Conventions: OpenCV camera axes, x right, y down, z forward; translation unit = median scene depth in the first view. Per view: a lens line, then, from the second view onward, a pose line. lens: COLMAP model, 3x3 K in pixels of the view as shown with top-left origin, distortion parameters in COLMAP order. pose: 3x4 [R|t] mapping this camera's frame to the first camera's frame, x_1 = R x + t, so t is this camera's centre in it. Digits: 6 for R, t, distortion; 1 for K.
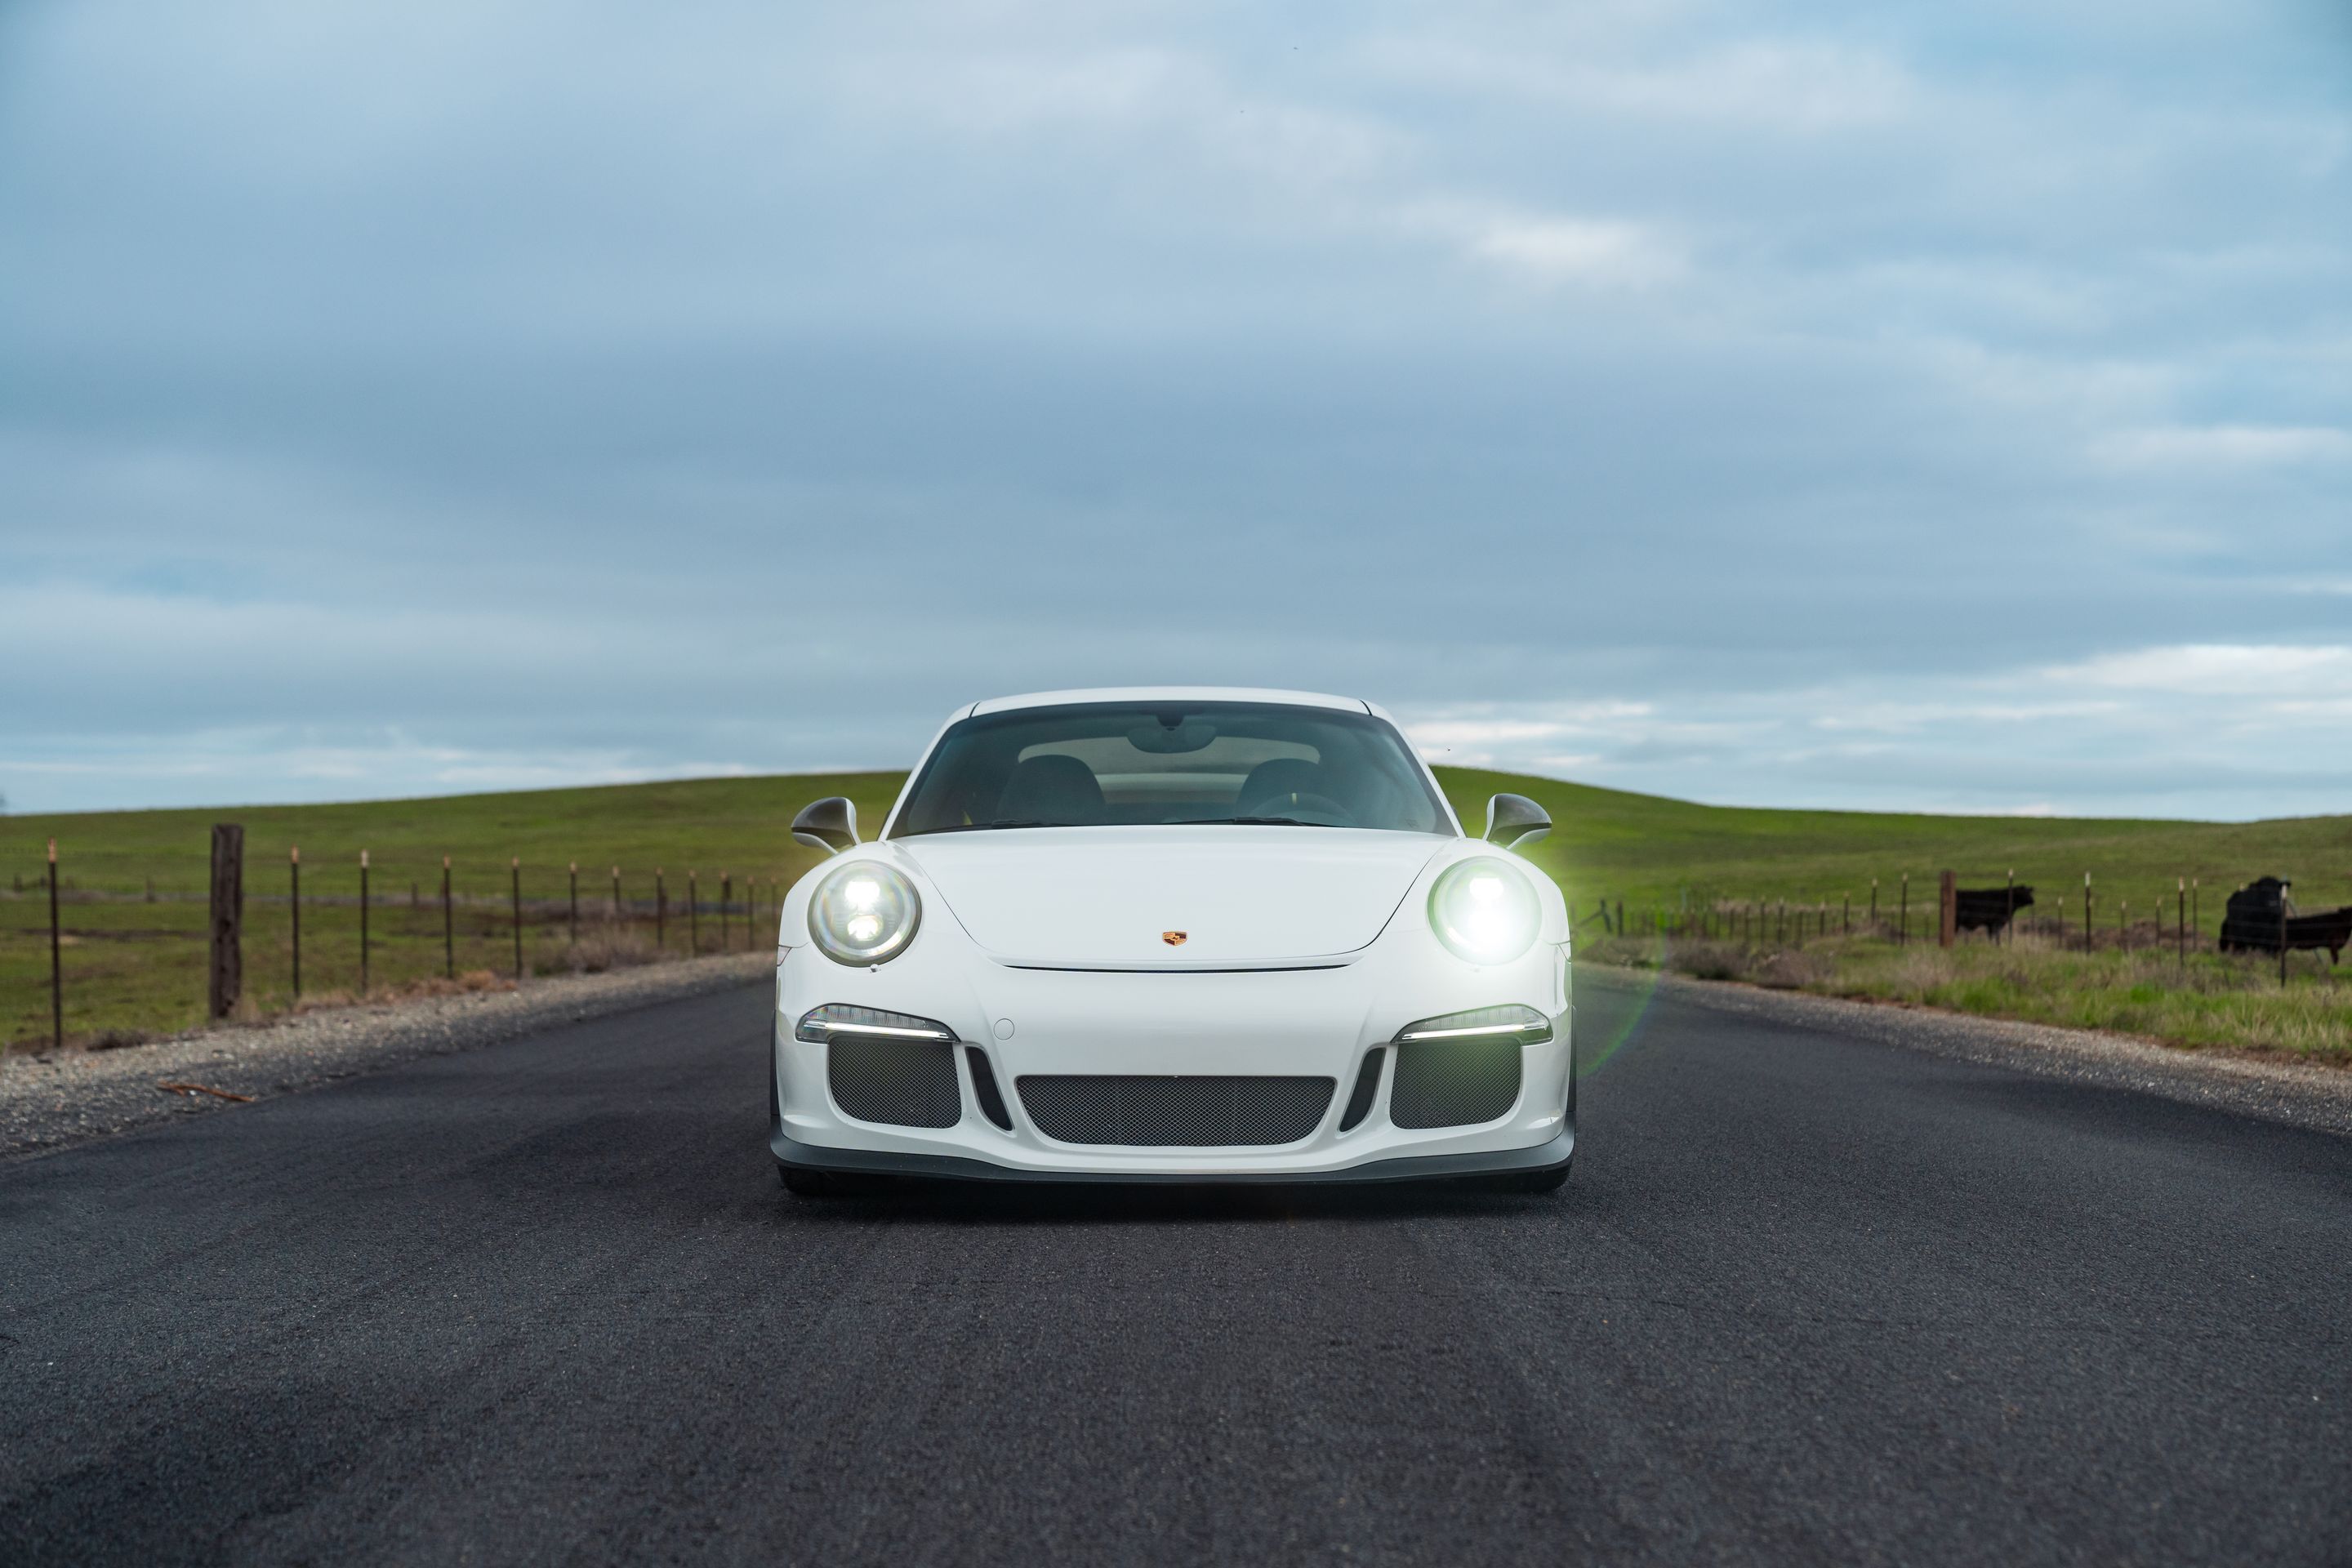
lens RADIAL K [[3707.1, 0, 1159.9], [0, 3707.1, 796.0], [0, 0, 1]] dist [0.023656, 0.000000]
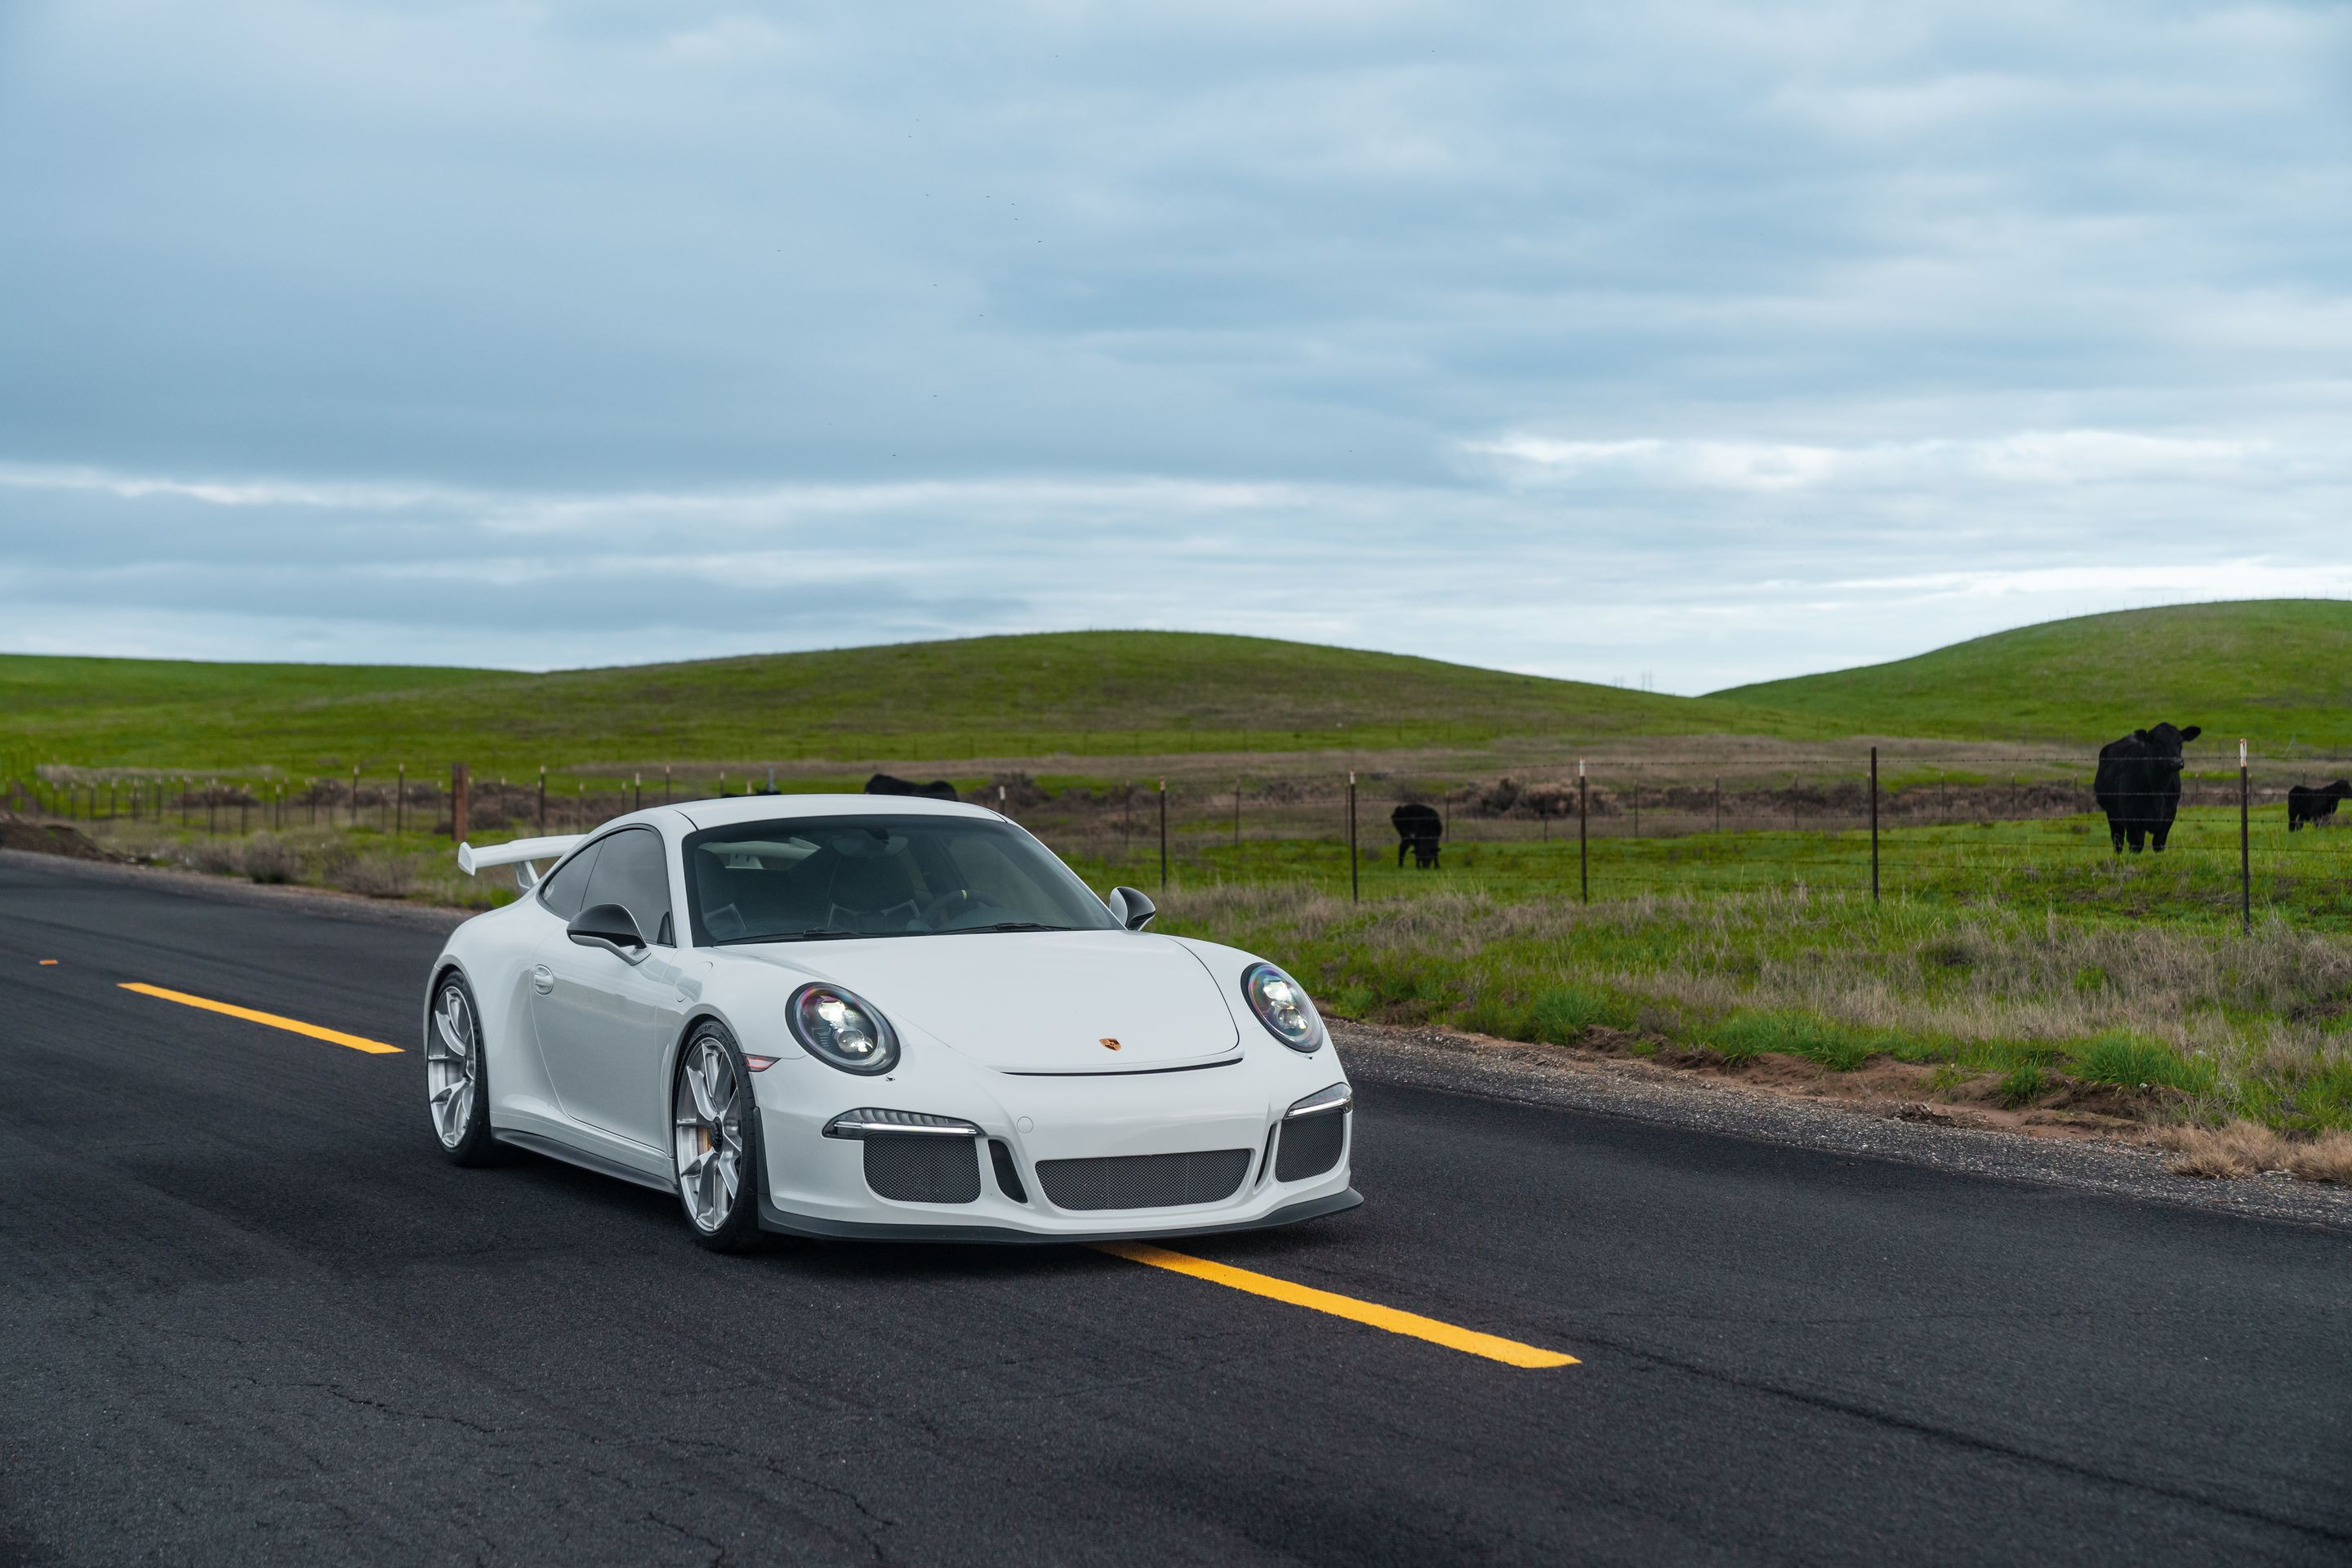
lens RADIAL K [[3873.0, 0, 1175.5], [0, 3873.0, 777.9], [0, 0, 1]] dist [0.044758, 0.000000]
pose [[0.894471, -0.010605, 0.447001, -0.470024], [-0.006157, 0.999332, 0.036029, -0.083957], [-0.447084, -0.034979, 0.893808, -0.174379]]
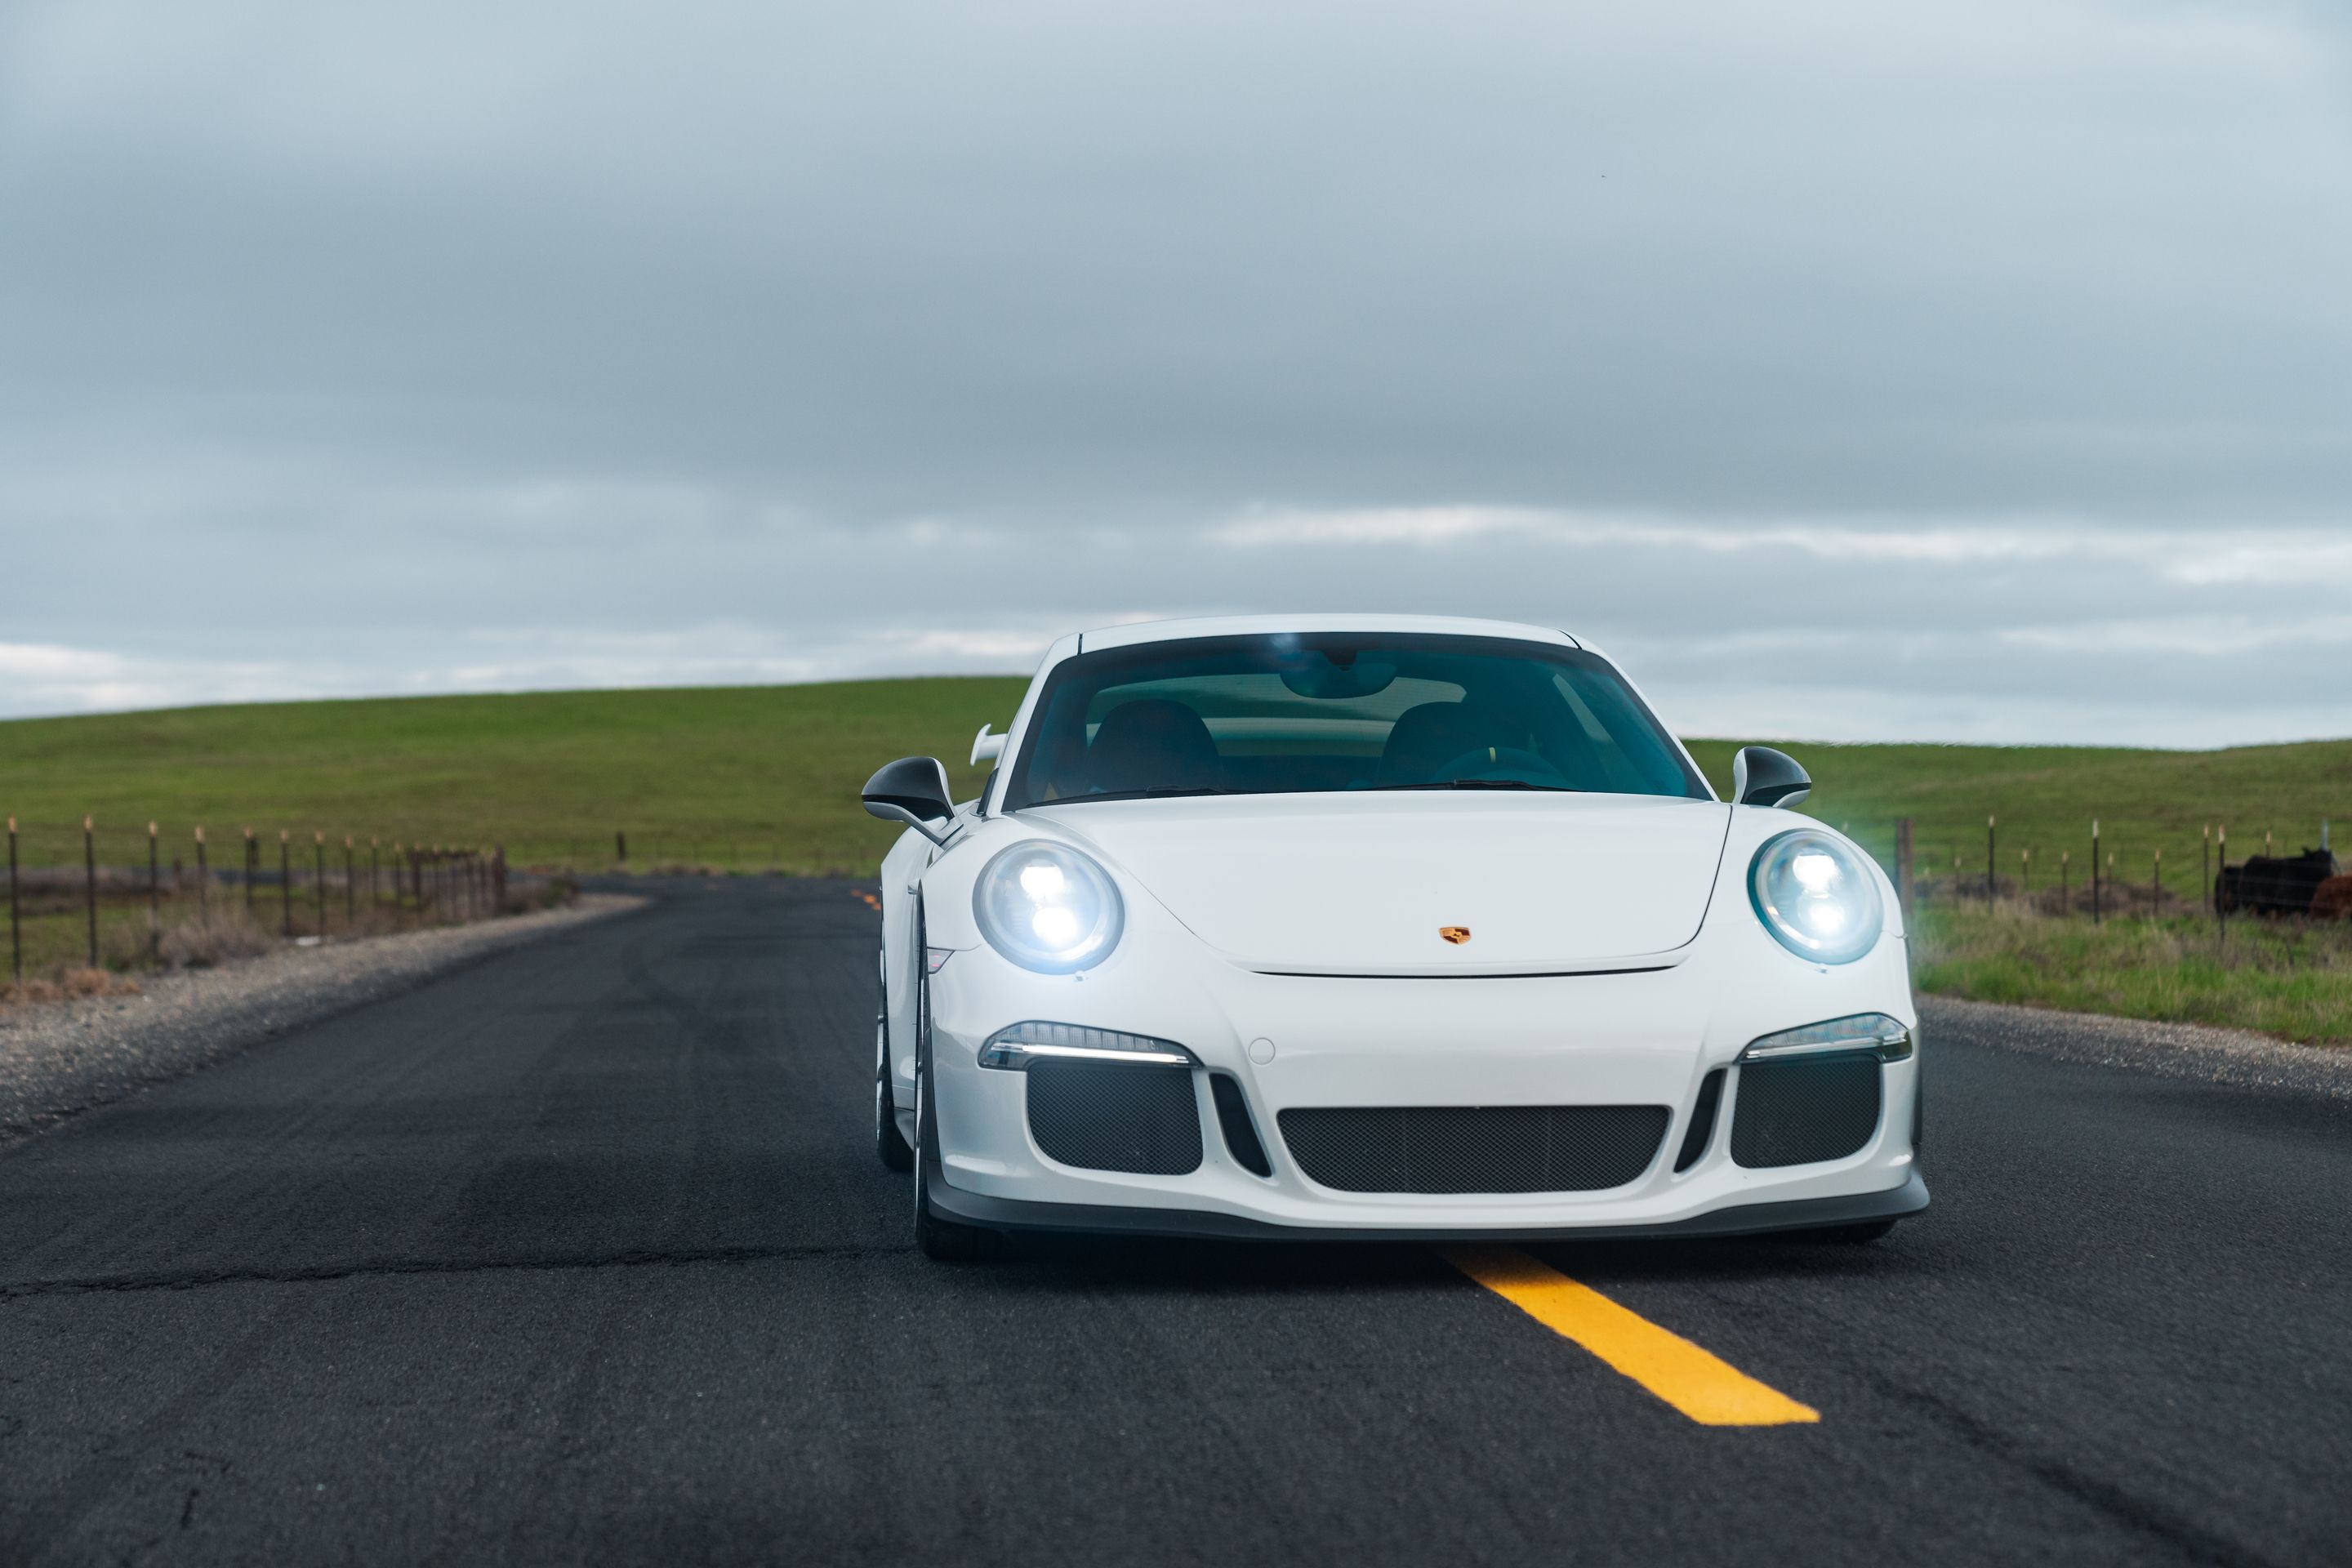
lens RADIAL K [[4840.5, 0, 1185.9], [0, 4840.5, 784.4], [0, 0, 1]] dist [0.039907, 0.000000]
pose [[0.996774, -0.007149, 0.079941, -0.112025], [0.006126, 0.999896, 0.013038, -0.006763], [-0.080026, -0.012506, 0.996714, -0.033567]]
